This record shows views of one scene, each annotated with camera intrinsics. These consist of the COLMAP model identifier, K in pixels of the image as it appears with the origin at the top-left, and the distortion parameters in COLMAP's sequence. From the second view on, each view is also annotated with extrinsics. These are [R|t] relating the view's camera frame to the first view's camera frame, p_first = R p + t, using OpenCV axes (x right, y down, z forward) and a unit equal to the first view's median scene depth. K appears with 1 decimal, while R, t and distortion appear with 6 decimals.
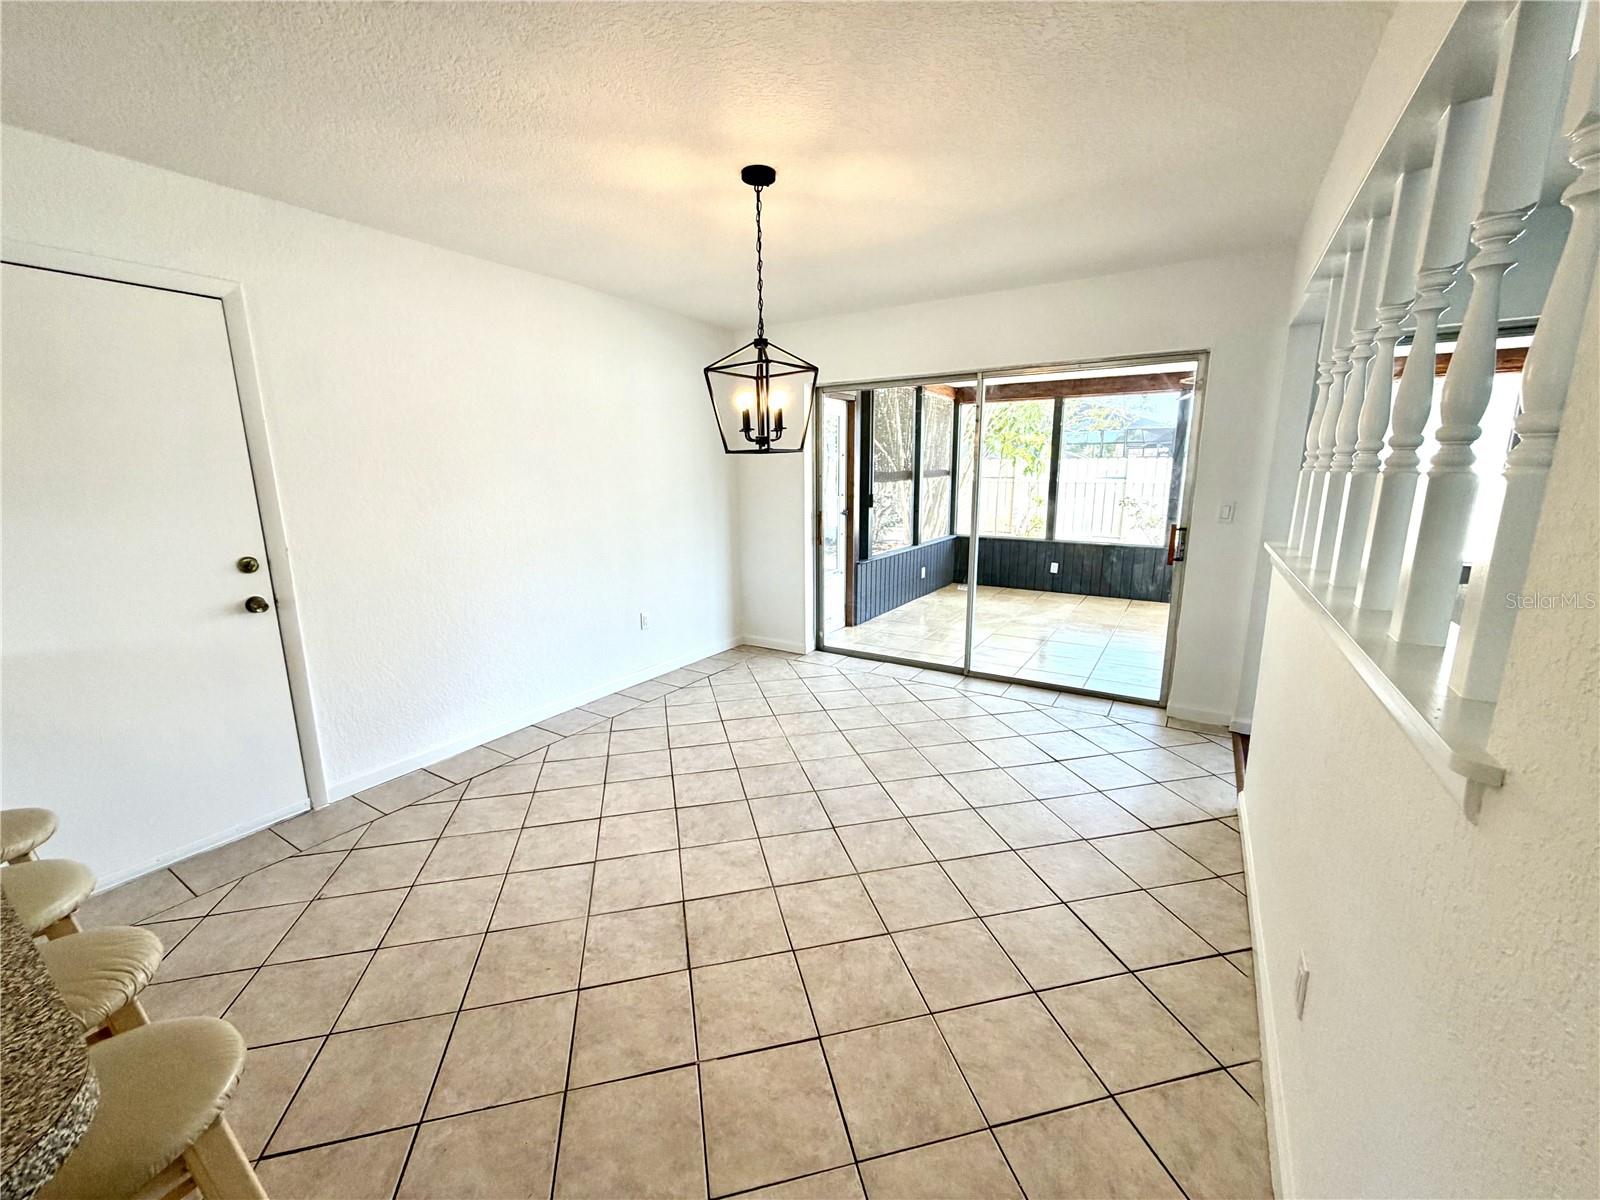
lens RADIAL K [[637.8, 0, 794.6], [0, 637.8, 599.5], [0, 0, 1]] dist [0.002503, 0.000103]
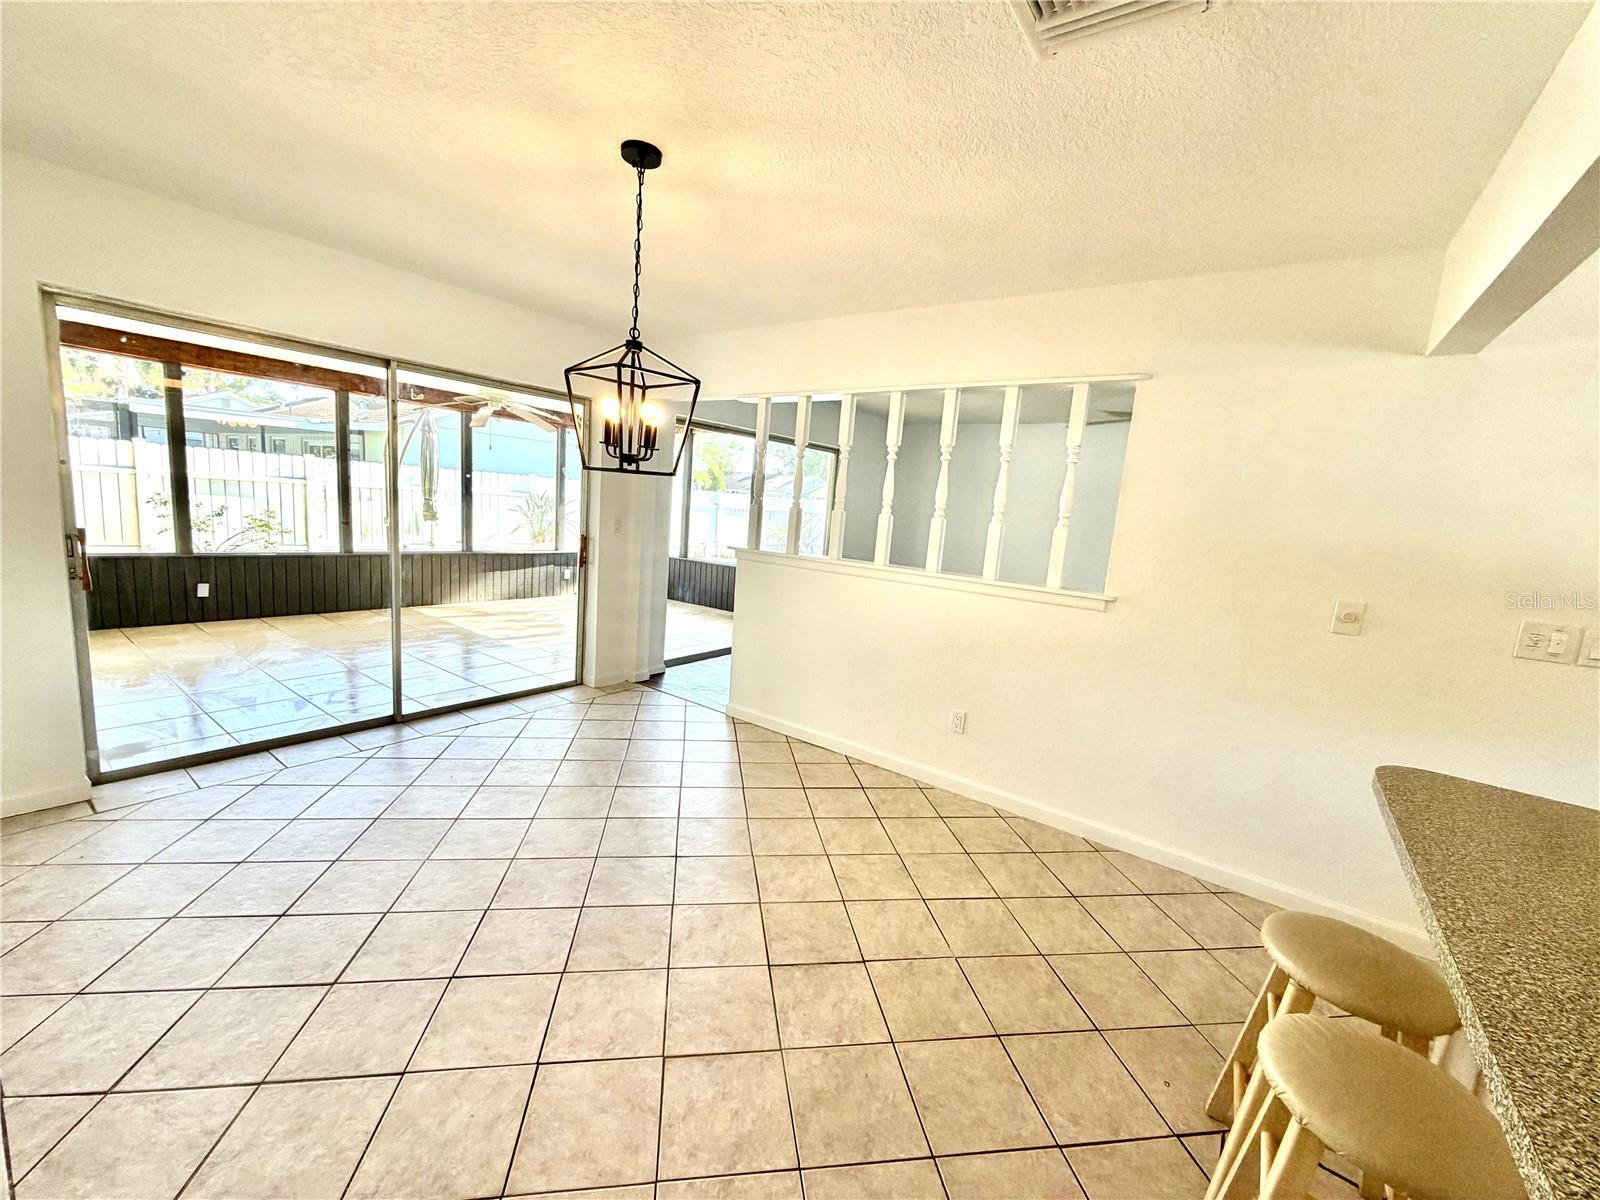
lens RADIAL K [[637.8, 0, 794.6], [0, 637.8, 599.5], [0, 0, 1]] dist [0.002503, 0.000103]
pose [[0.074838, -0.135395, 0.987961, -0.727466], [0.124272, 0.984282, 0.125477, -0.116206], [-0.989422, 0.113386, 0.090488, 0.587044]]
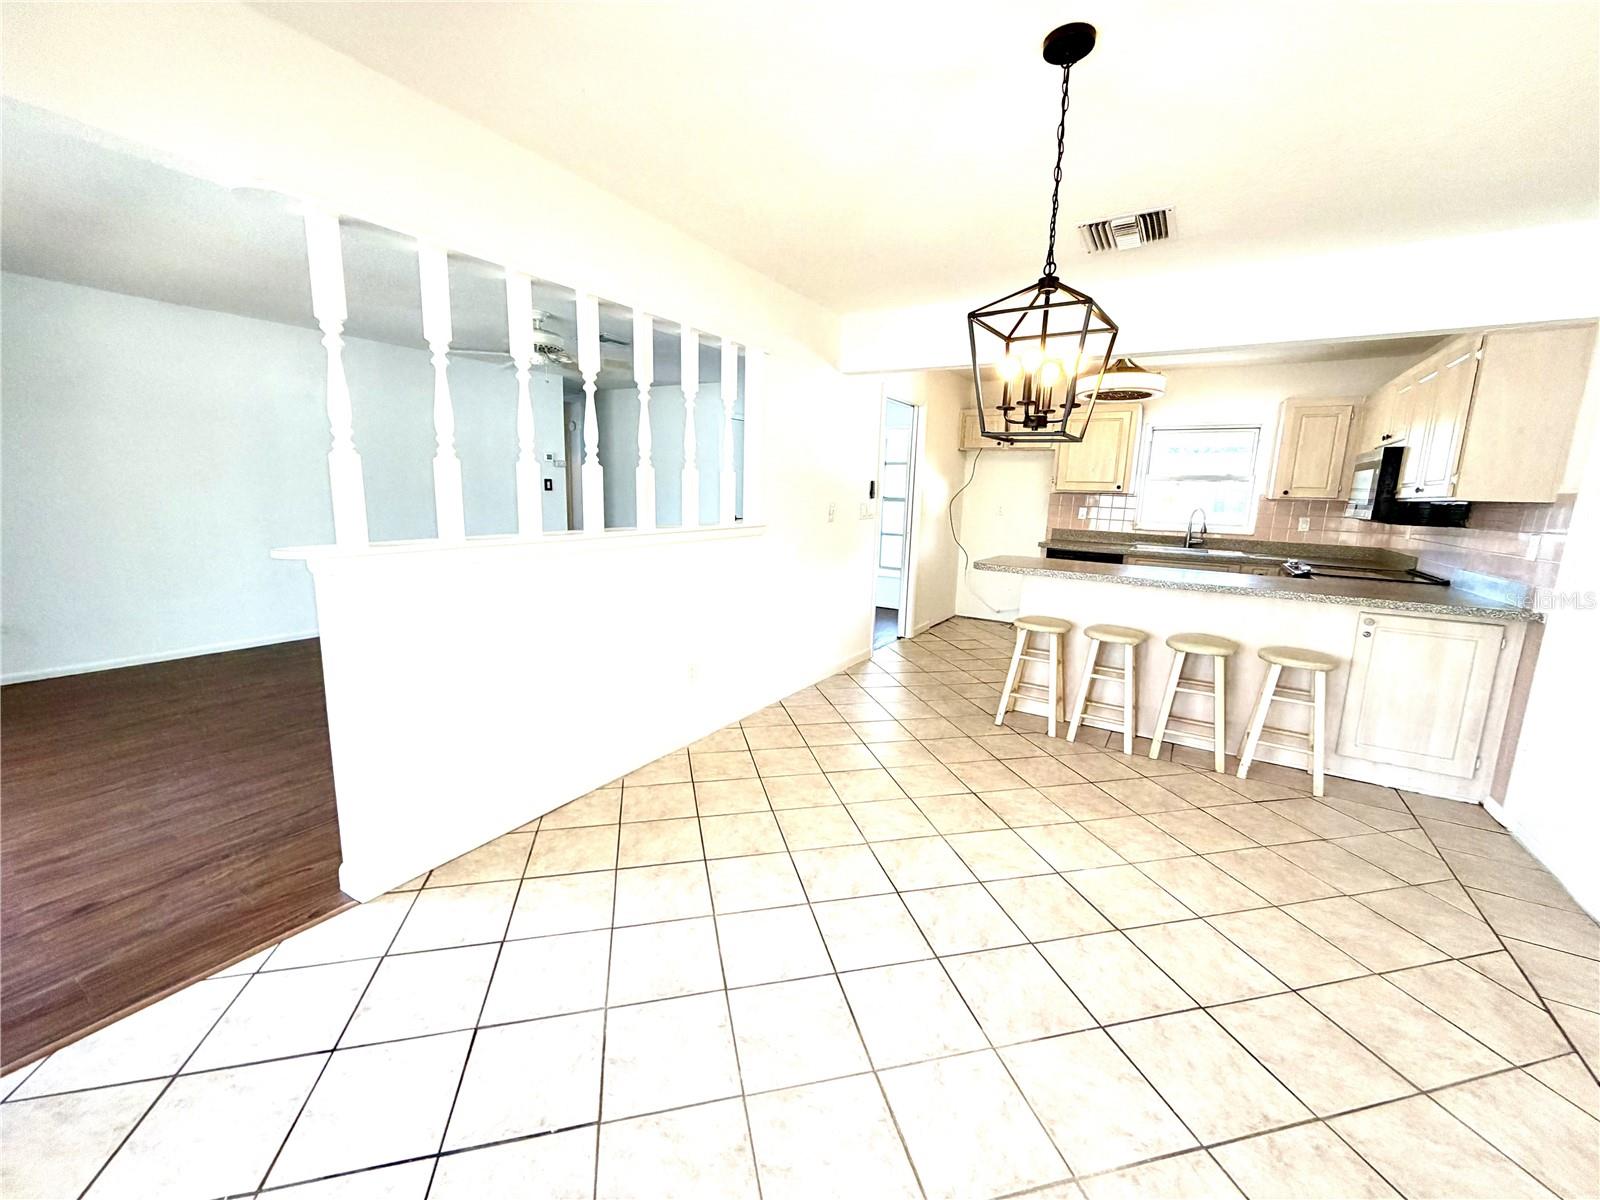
lens RADIAL K [[637.8, 0, 794.6], [0, 637.8, 599.5], [0, 0, 1]] dist [0.002503, 0.000103]
pose [[-0.999755, -0.016610, -0.014610, 0.189115], [-0.020840, 0.928719, 0.370198, -0.262623], [0.007419, 0.370412, -0.928838, 1.403675]]
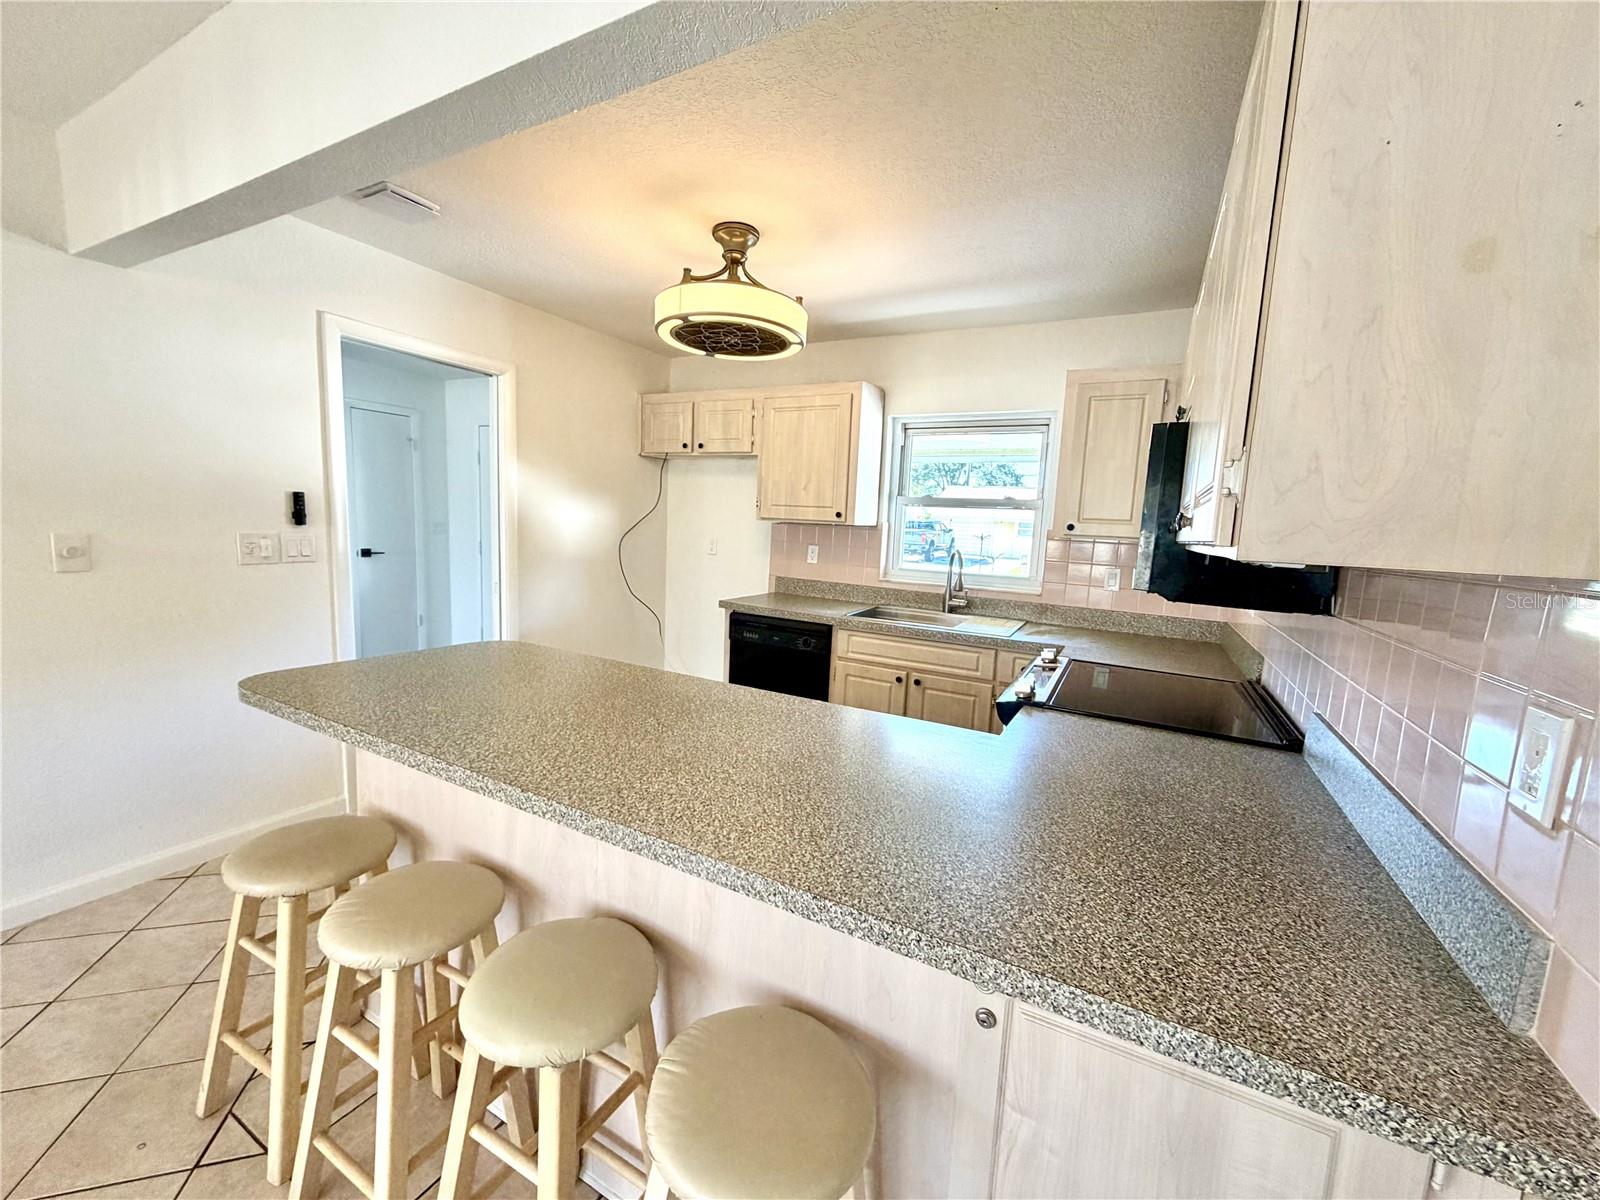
lens RADIAL K [[637.8, 0, 794.6], [0, 637.8, 599.5], [0, 0, 1]] dist [0.002503, 0.000103]
pose [[-0.996769, -0.026208, -0.075922, -0.630051], [-0.049720, 0.943712, 0.327010, -0.124800], [0.063078, 0.329729, -0.941966, 0.686551]]
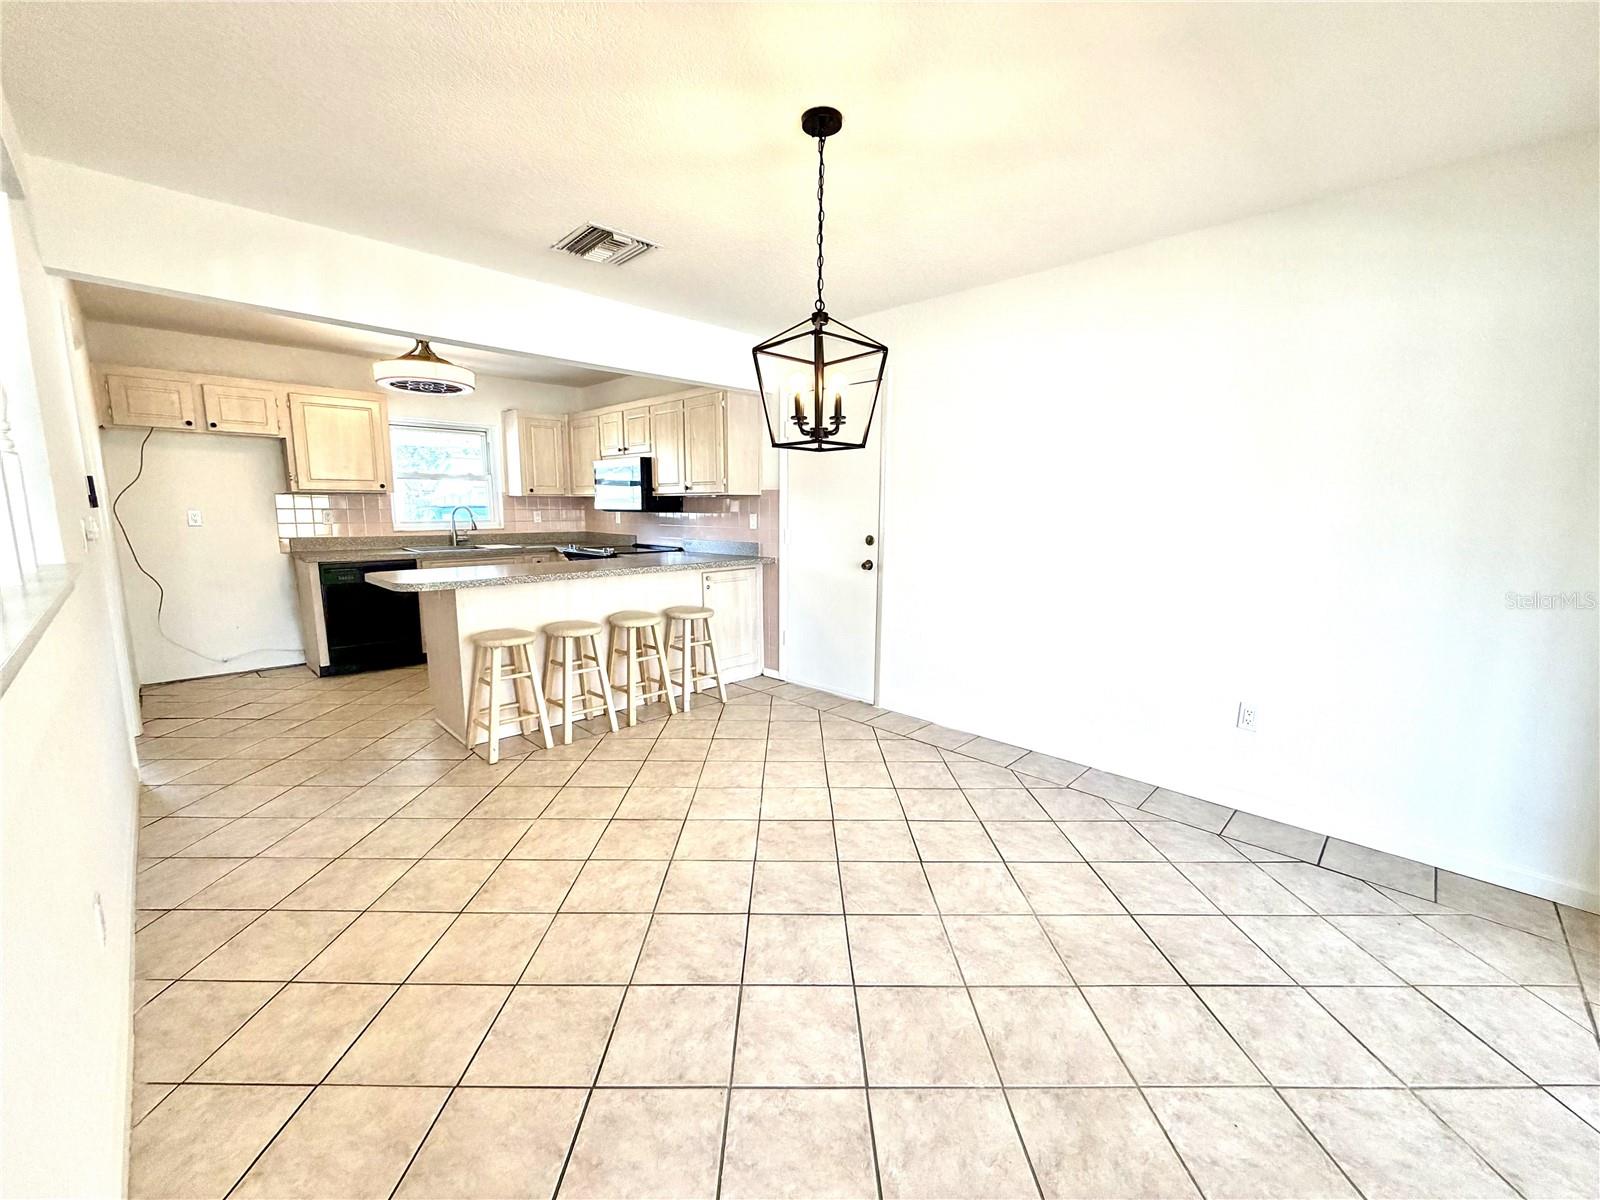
lens RADIAL K [[640.9, 0, 800.0], [0, 640.9, 600.0], [0, 0, 1]] dist [0.005954, 0.000066]
pose [[-0.213610, 0.157152, -0.964196, 0.653813], [-0.202286, 0.958471, 0.201033, -0.166461], [0.955746, 0.237986, -0.172950, 0.949919]]
